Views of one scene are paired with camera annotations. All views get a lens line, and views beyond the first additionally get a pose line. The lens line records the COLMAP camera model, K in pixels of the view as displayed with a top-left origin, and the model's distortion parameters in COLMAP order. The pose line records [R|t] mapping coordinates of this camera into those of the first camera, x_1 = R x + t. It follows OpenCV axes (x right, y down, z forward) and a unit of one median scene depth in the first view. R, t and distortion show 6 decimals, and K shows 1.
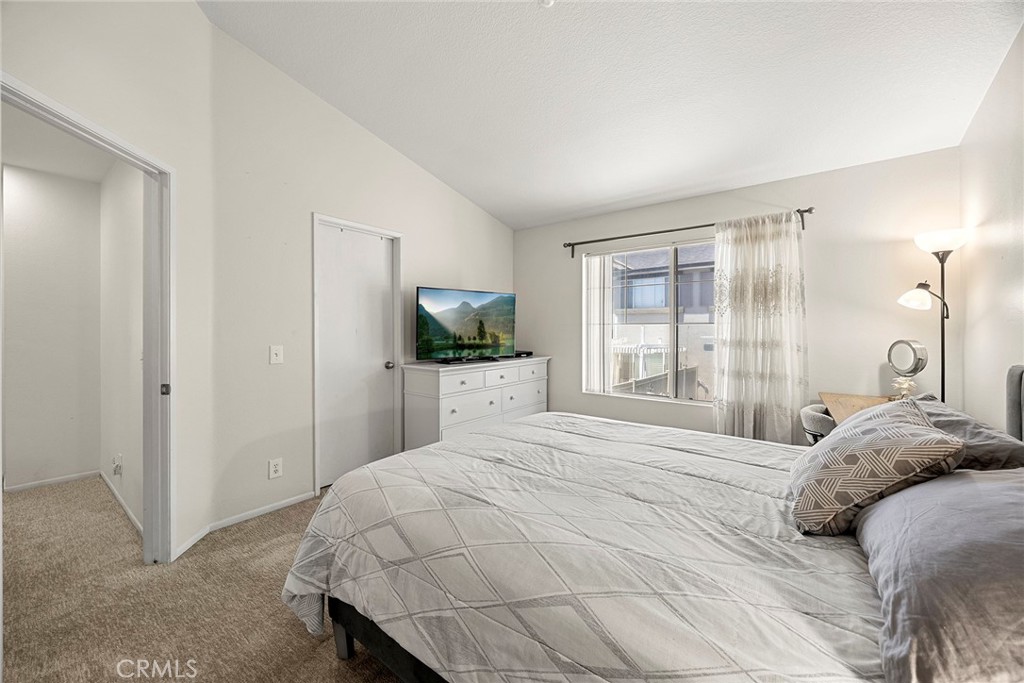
lens RADIAL K [[392.4, 0, 510.6], [0, 392.4, 331.7], [0, 0, 1]] dist [0.000646, 0.000002]
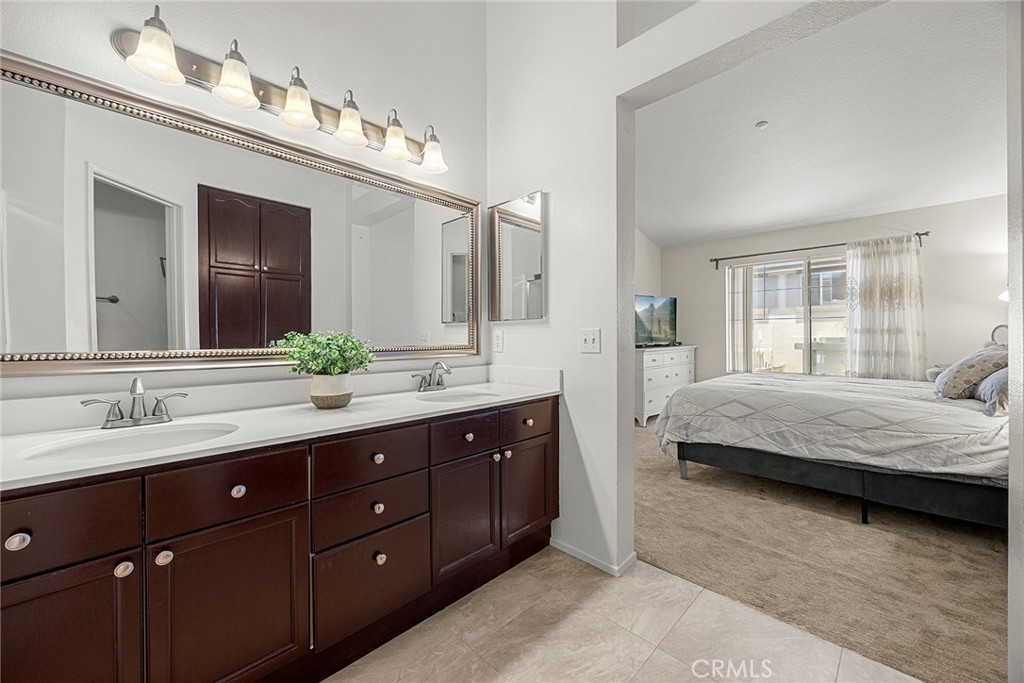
lens RADIAL K [[393.3, 0, 509.5], [0, 393.3, 336.0], [0, 0, 1]] dist [-0.001918, -0.000664]
pose [[0.991895, -0.007129, -0.126864, -0.499561], [0.006546, 0.999966, -0.005017, 0.048035], [0.126895, 0.004146, 0.991907, -0.531031]]
